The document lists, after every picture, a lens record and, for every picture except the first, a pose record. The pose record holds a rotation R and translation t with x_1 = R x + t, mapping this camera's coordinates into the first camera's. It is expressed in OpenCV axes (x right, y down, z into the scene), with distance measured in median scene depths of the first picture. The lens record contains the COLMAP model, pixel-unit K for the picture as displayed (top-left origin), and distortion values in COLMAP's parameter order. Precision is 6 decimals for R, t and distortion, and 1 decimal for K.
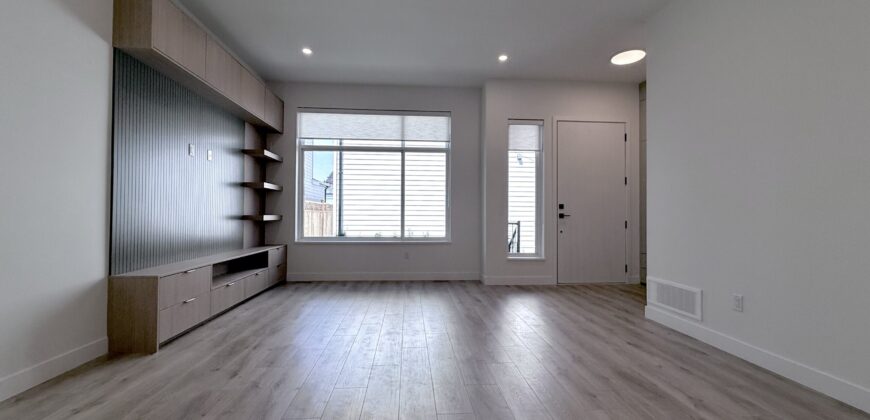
lens RADIAL K [[347.9, 0, 432.4], [0, 347.9, 209.6], [0, 0, 1]] dist [0.000767, 0.000065]
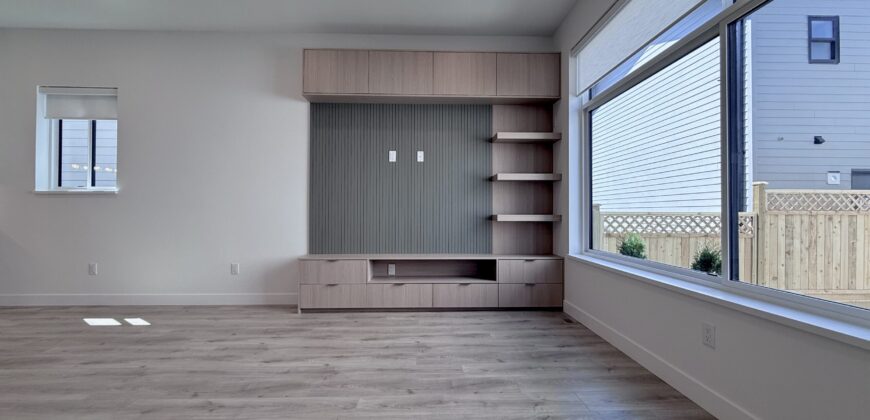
lens RADIAL K [[347.9, 0, 432.4], [0, 347.9, 209.6], [0, 0, 1]] dist [0.000767, 0.000065]
pose [[-0.030475, -0.015691, -0.999412, 0.554054], [0.011788, 0.999802, -0.016057, 0.027192], [0.999466, -0.012270, -0.030284, 1.533707]]
